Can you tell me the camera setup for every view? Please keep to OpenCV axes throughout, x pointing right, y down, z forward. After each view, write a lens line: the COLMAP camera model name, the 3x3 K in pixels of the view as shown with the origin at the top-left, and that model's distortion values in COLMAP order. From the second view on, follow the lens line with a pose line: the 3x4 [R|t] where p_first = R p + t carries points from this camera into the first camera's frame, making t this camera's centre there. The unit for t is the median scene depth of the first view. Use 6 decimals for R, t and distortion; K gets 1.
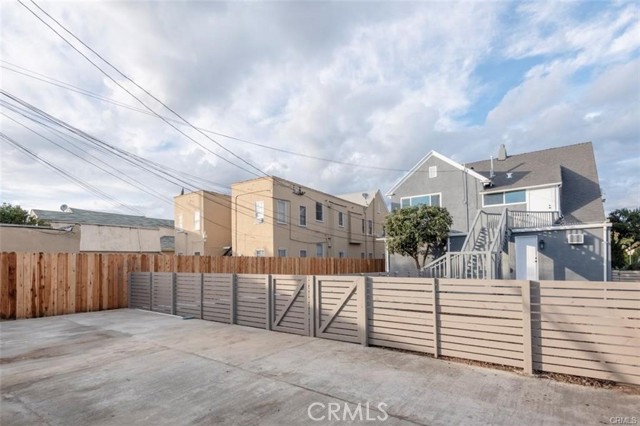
lens RADIAL K [[398.7, 0, 320.0], [0, 398.7, 213.0], [0, 0, 1]] dist [0.004466, -0.001074]
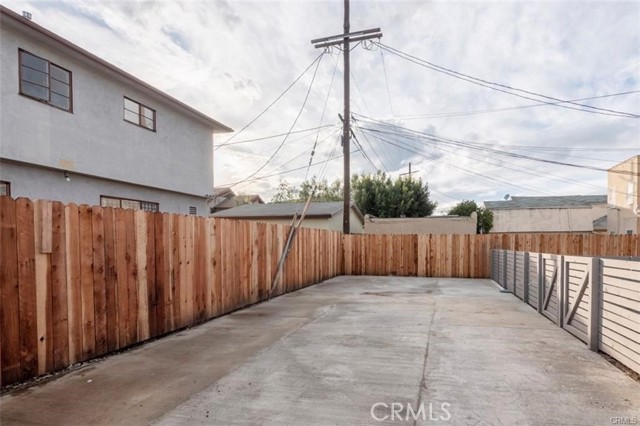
lens RADIAL K [[398.7, 0, 320.0], [0, 398.7, 213.0], [0, 0, 1]] dist [0.004466, -0.001074]
pose [[0.187997, -0.069801, -0.979686, 0.630548], [0.111794, 0.992510, -0.049262, 0.046238], [0.975786, -0.100262, 0.194393, 0.305967]]
